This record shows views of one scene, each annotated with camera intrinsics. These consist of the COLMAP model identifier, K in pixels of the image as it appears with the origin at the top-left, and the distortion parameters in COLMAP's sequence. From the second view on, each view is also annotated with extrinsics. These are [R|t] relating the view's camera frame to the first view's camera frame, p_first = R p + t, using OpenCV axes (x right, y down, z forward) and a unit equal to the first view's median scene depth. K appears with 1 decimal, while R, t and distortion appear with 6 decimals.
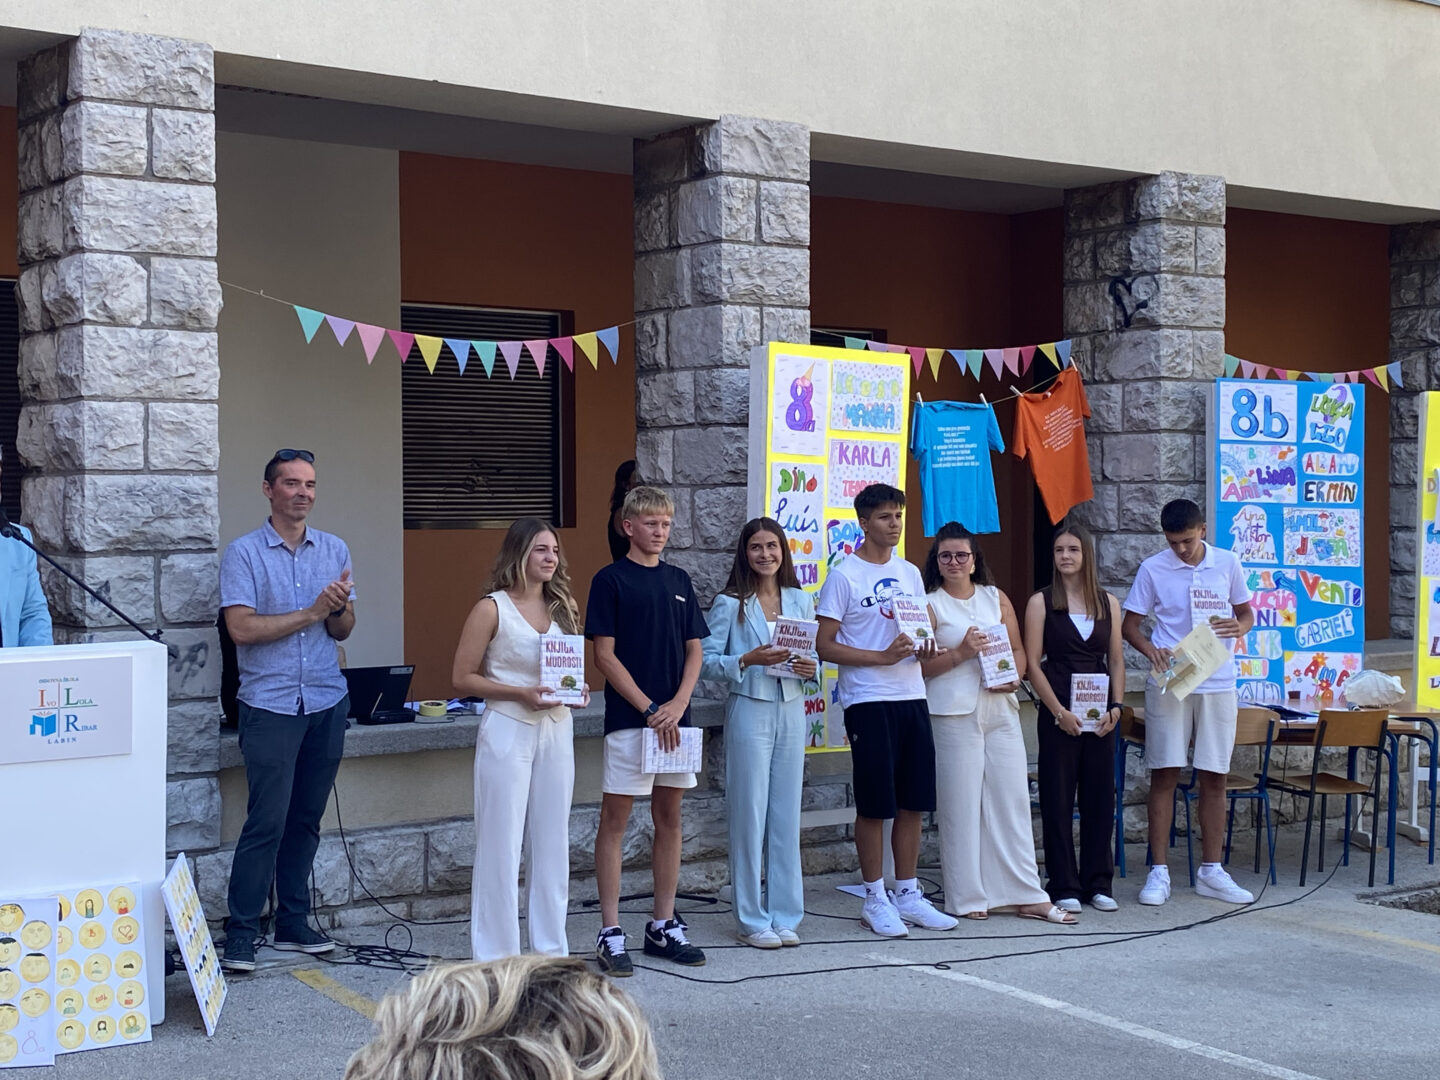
lens RADIAL K [[2079.8, 0, 743.9], [0, 2079.8, 530.6], [0, 0, 1]] dist [0.243827, -0.870949]
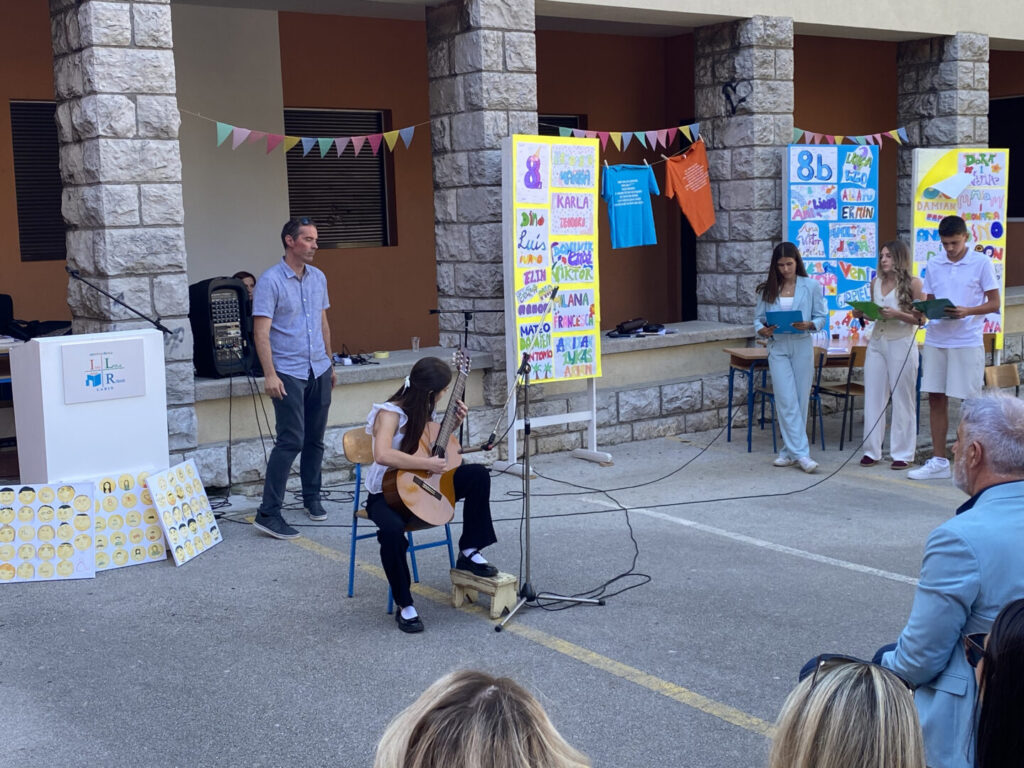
lens RADIAL K [[1318.9, 0, 508.9], [0, 1318.9, 363.5], [0, 0, 1]] dist [0.222656, -0.745616]
pose [[0.999569, -0.029310, 0.001689, 0.001886], [0.029011, 0.994926, 0.096340, -0.011190], [-0.004505, -0.096249, 0.995347, -0.053571]]
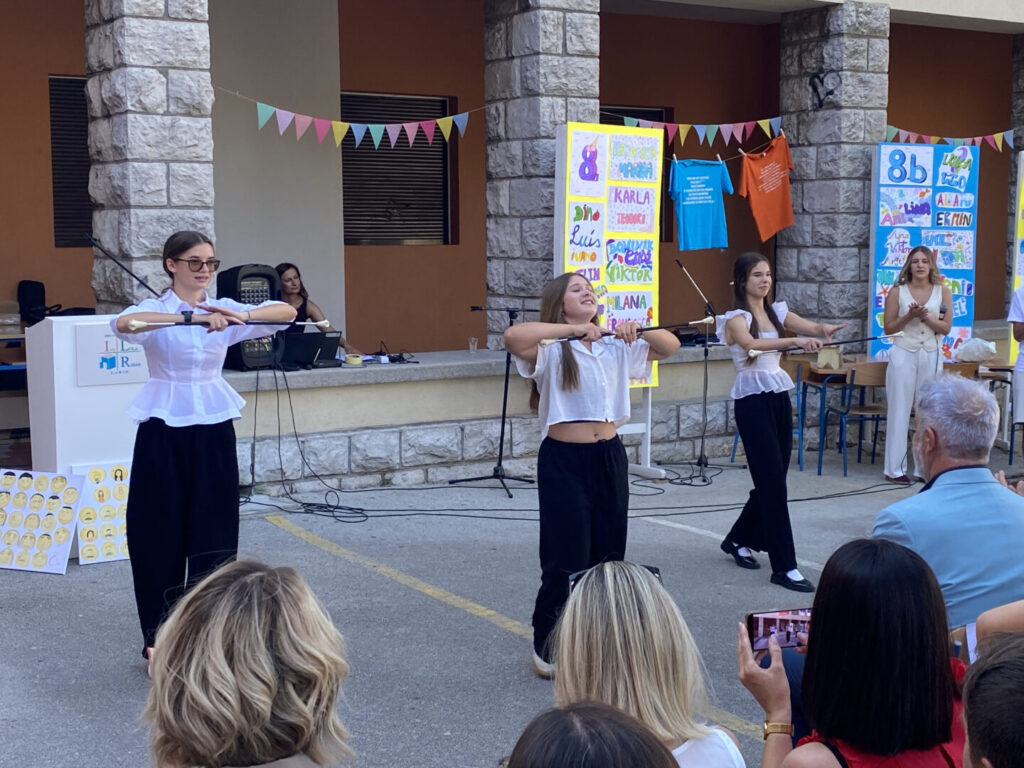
lens RADIAL K [[1478.1, 0, 524.9], [0, 1478.1, 374.1], [0, 0, 1]] dist [0.247937, -0.857966]
pose [[0.998522, 0.005217, -0.054092, 0.038558], [-0.000621, 0.996412, 0.084628, 0.001523], [0.054340, -0.084469, 0.994943, -0.098952]]
